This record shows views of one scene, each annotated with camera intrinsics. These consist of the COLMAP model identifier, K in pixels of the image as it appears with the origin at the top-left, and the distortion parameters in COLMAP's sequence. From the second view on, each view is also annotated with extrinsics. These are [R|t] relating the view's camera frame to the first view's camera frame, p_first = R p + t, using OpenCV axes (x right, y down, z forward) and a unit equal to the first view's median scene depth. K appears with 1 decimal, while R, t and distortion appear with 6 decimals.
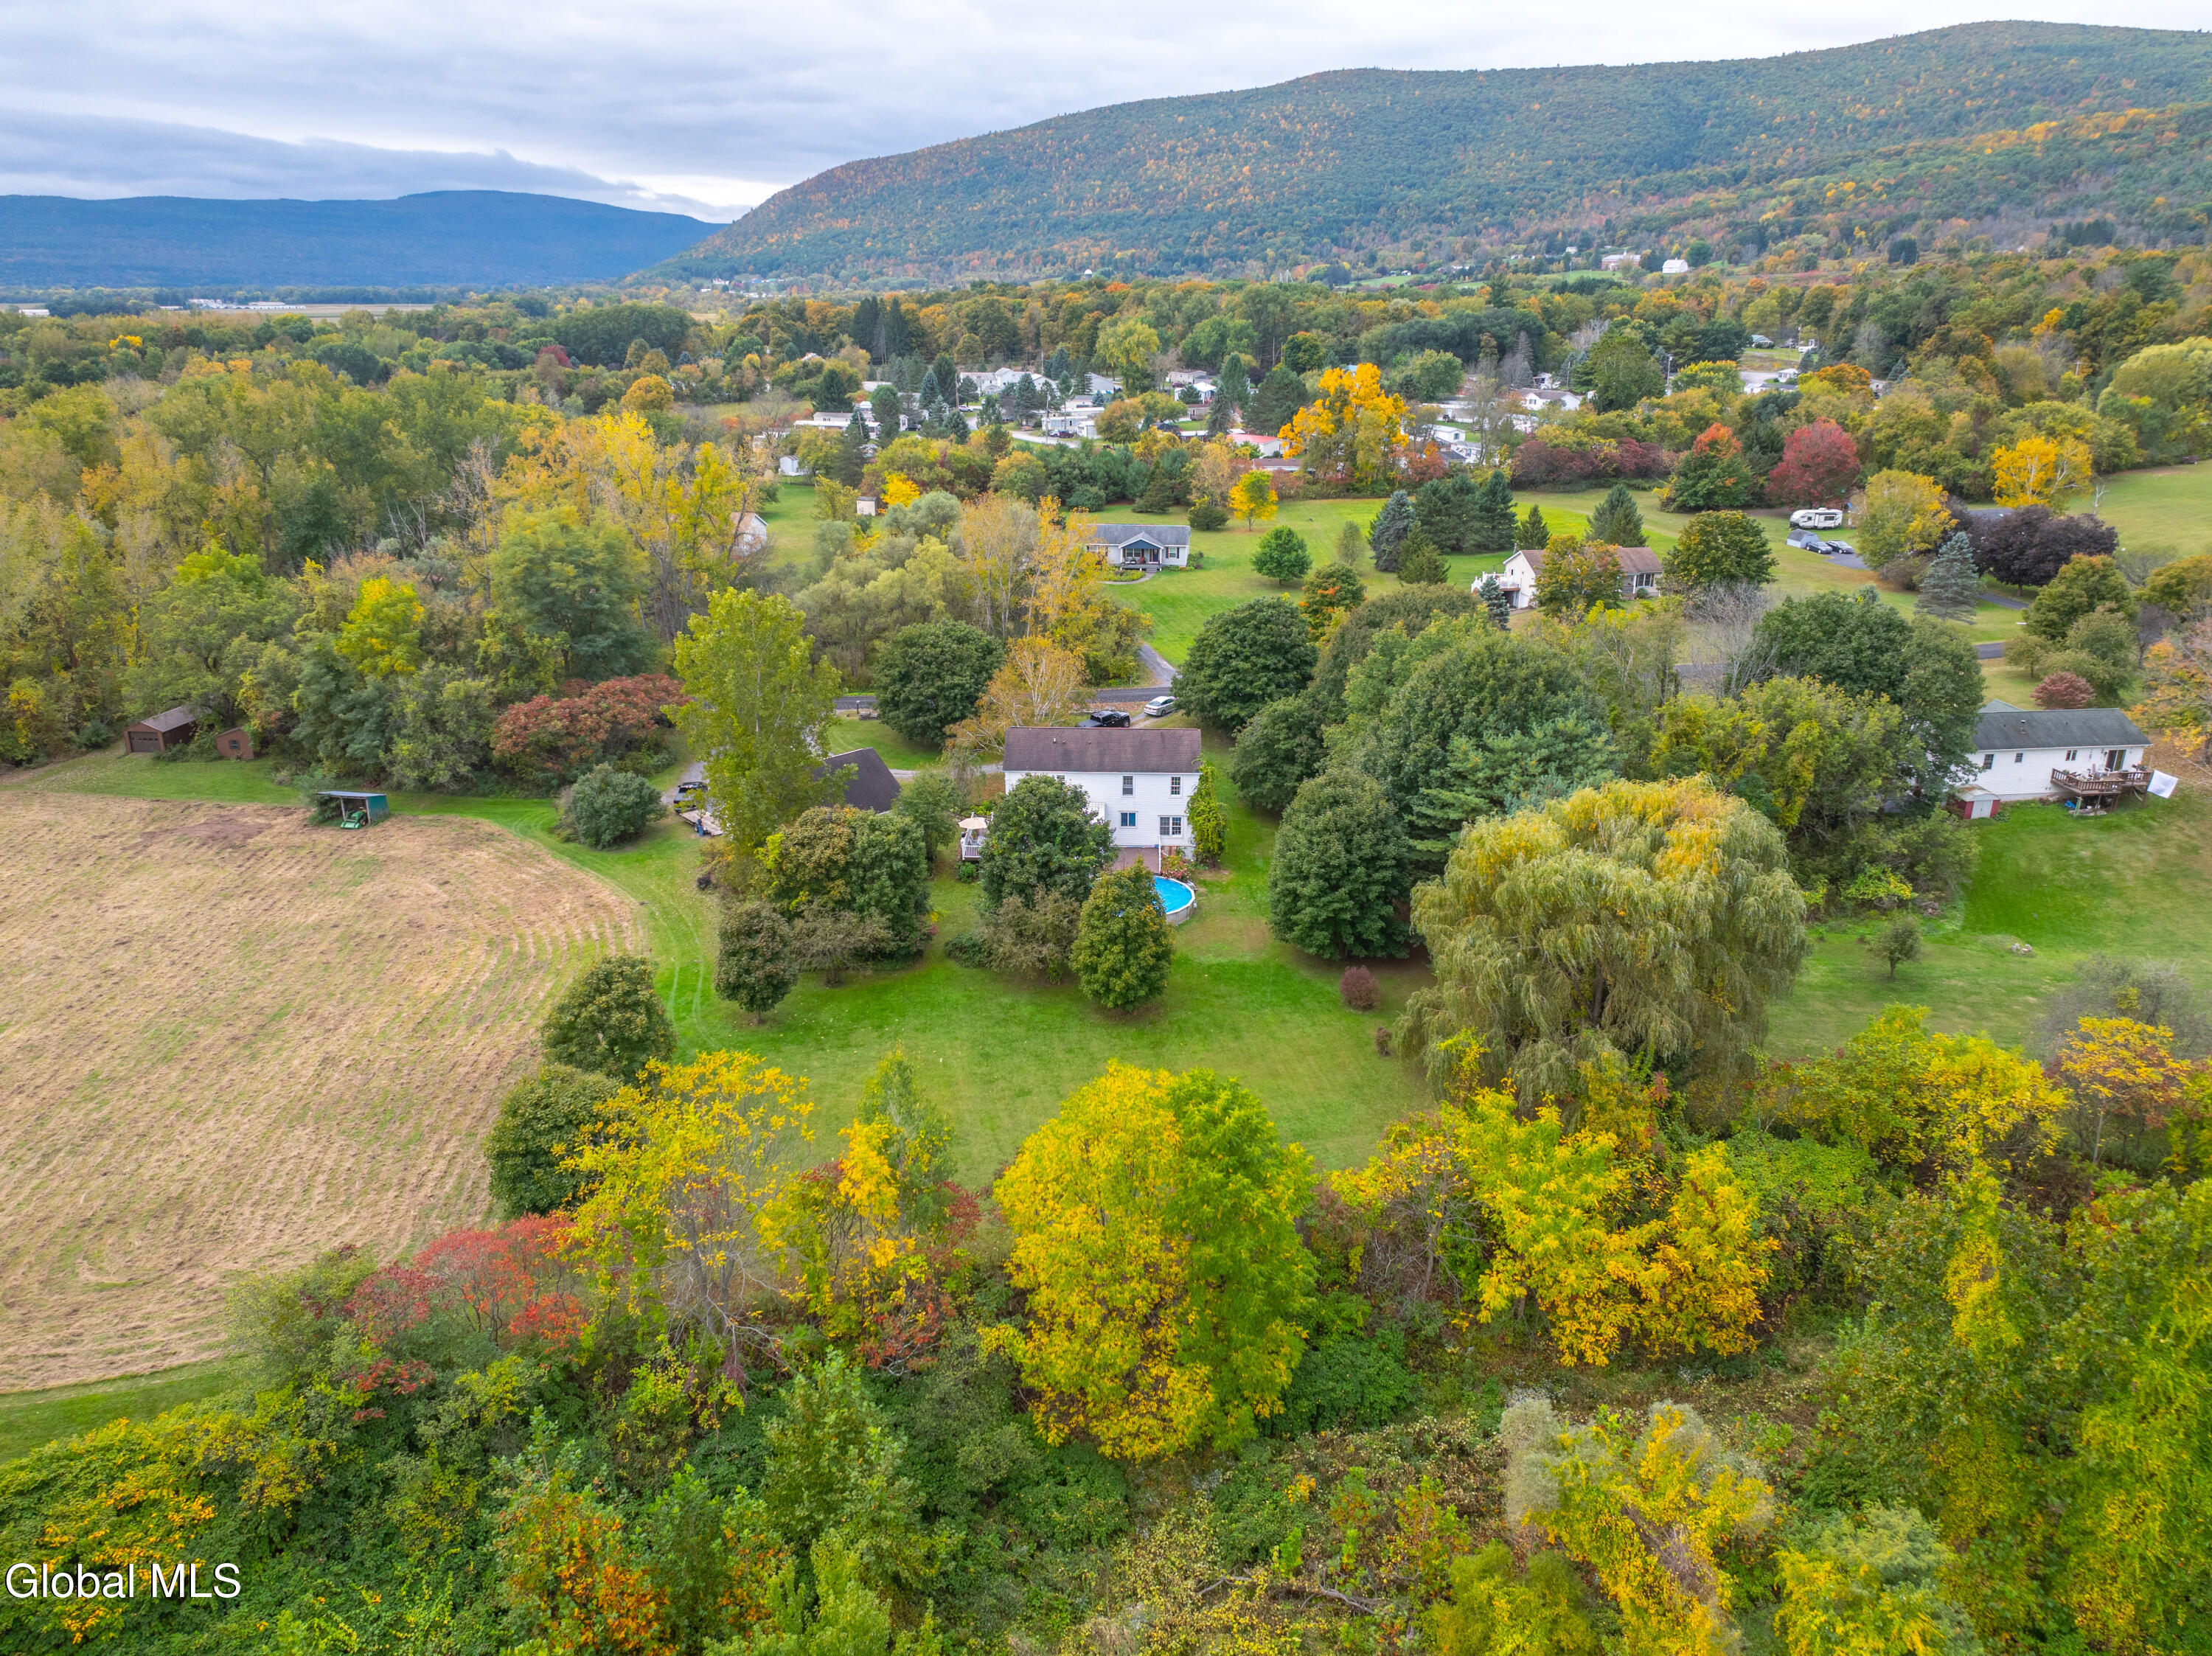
lens RADIAL K [[1558.7, 0, 1100.3], [0, 1558.7, 816.8], [0, 0, 1]] dist [-0.047329, 0.006327]
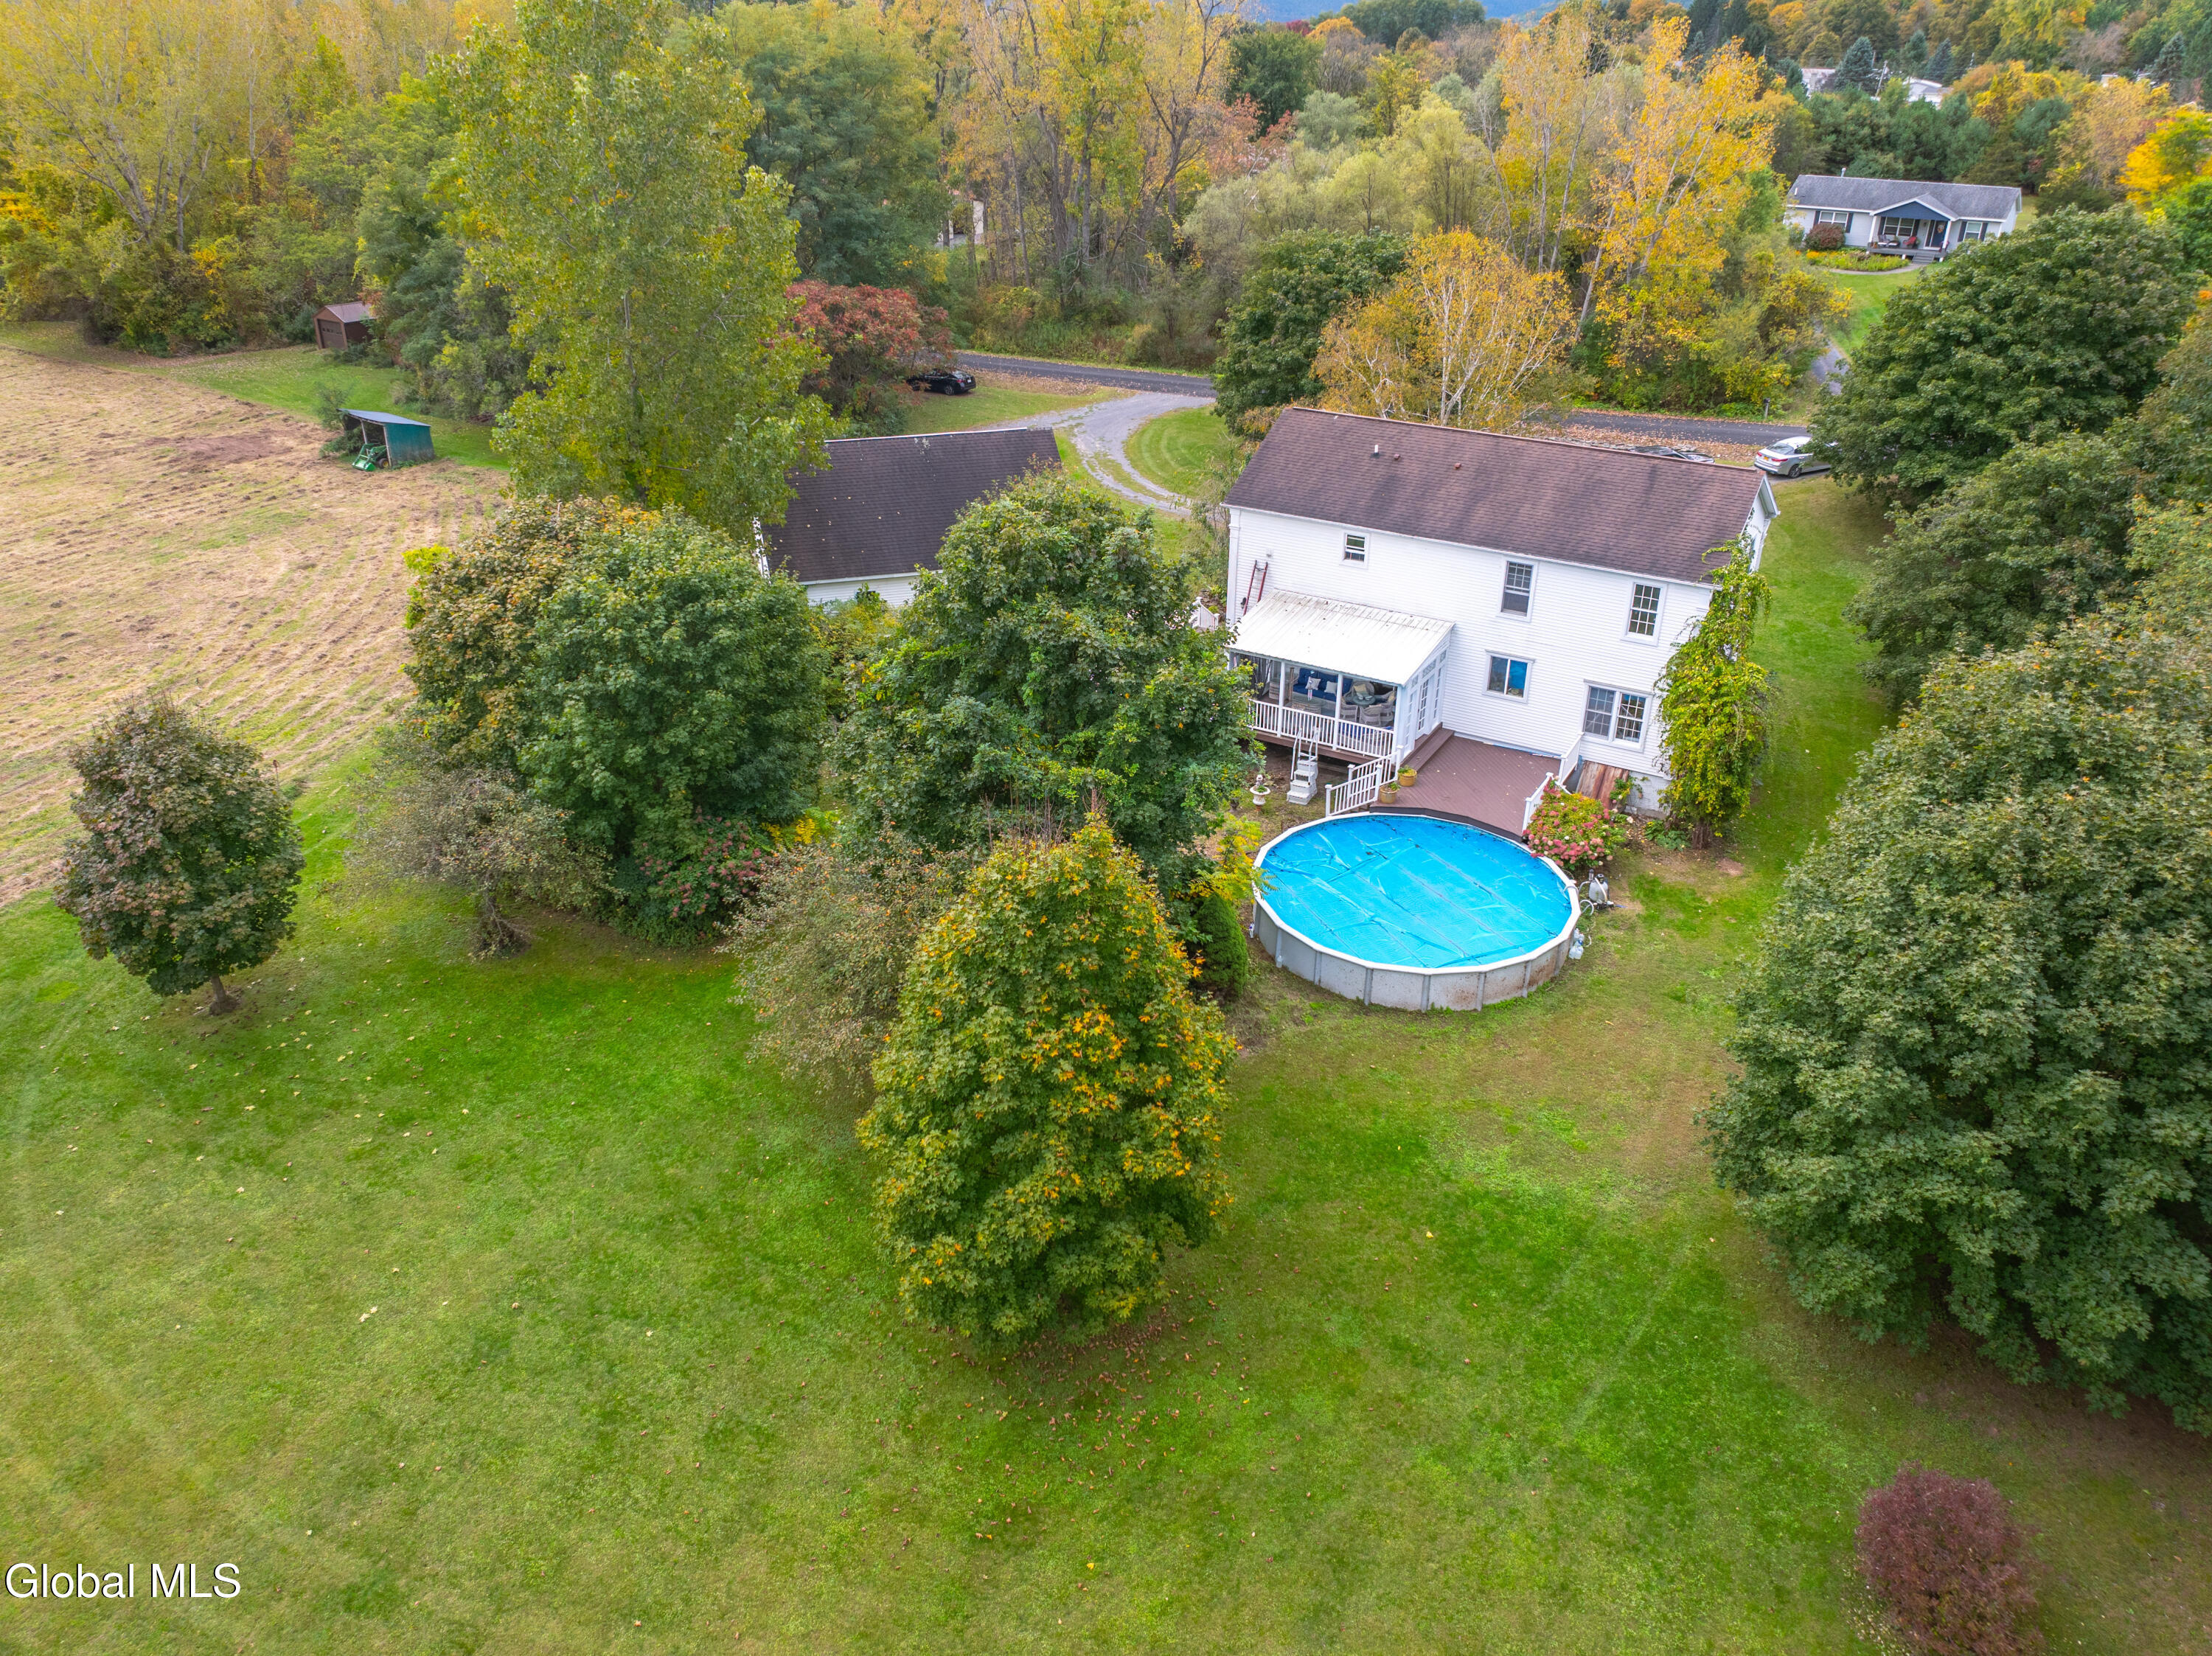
lens RADIAL K [[1558.7, 0, 1100.3], [0, 1558.7, 816.8], [0, 0, 1]] dist [-0.047329, 0.006327]
pose [[0.870028, 0.224964, -0.438682, 0.107264], [-0.163560, 0.971134, 0.173630, -0.014890], [0.465080, -0.079312, 0.881709, 0.609798]]
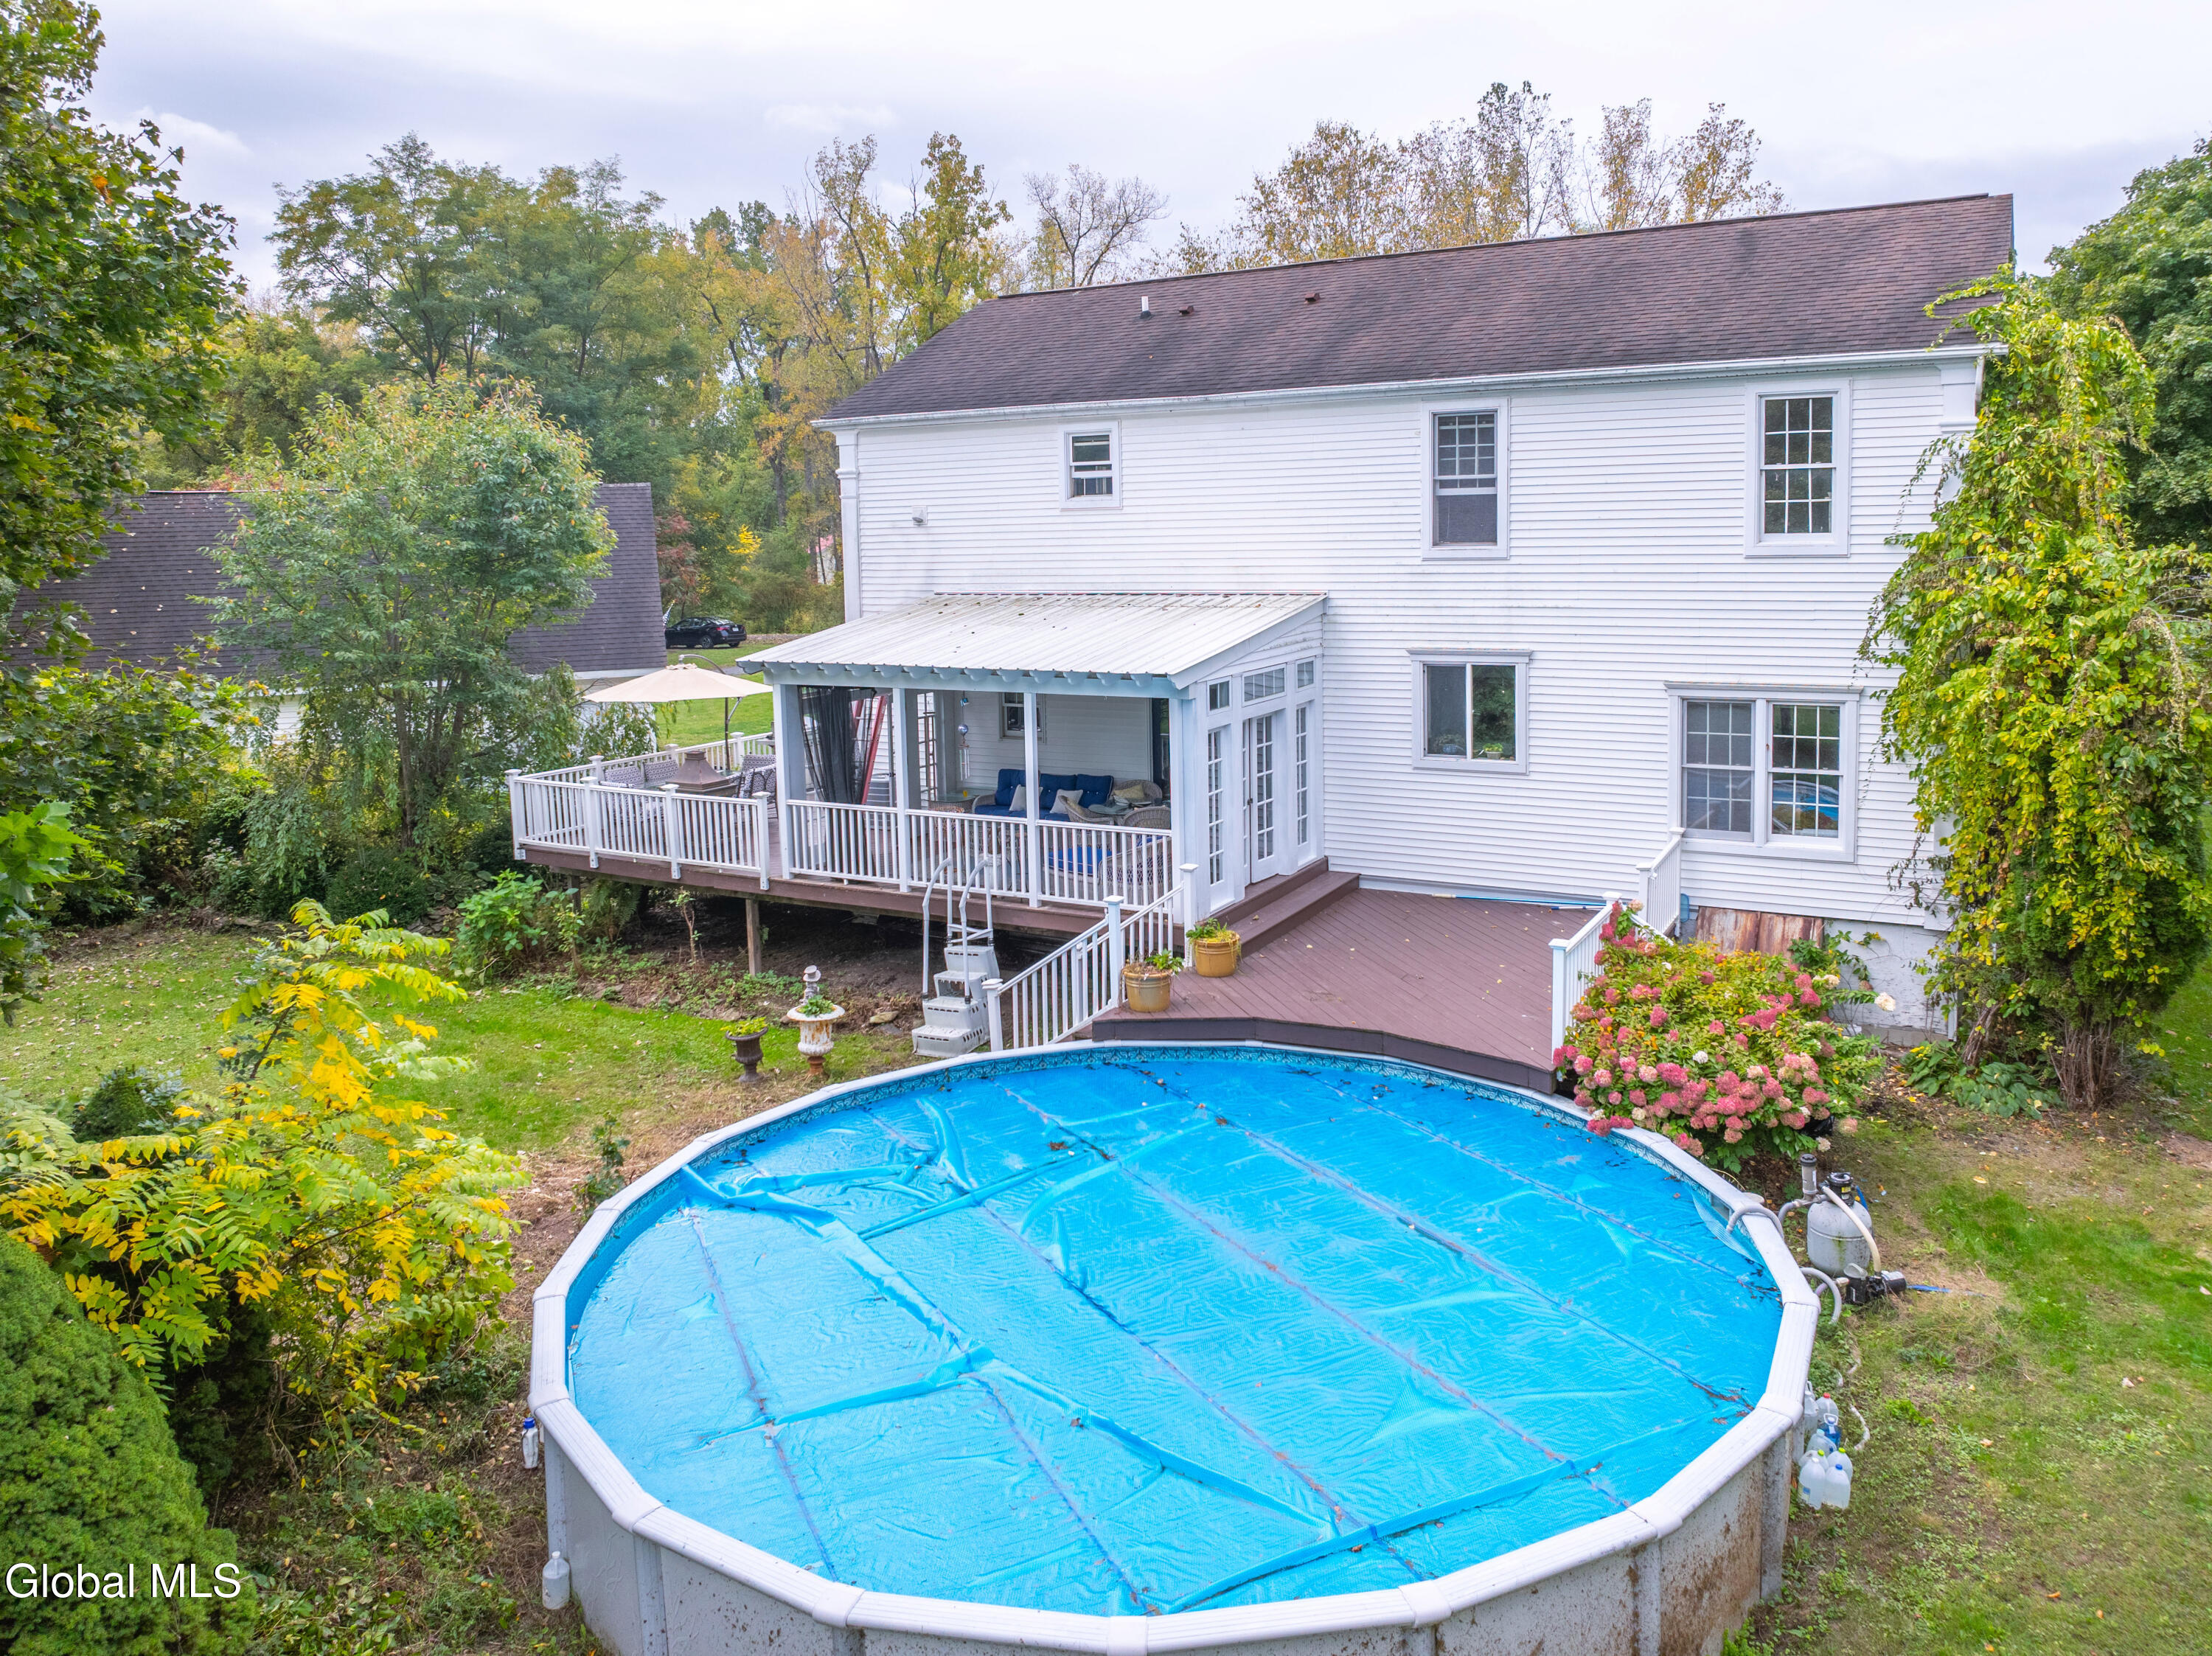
lens RADIAL K [[1599.3, 0, 1115.6], [0, 1599.3, 668.9], [0, 0, 1]] dist [-0.061996, 0.004546]
pose [[0.876976, 0.020153, -0.480112, 0.062639], [-0.135048, 0.969189, -0.205997, 0.034761], [0.461168, 0.245492, 0.852677, 0.849885]]
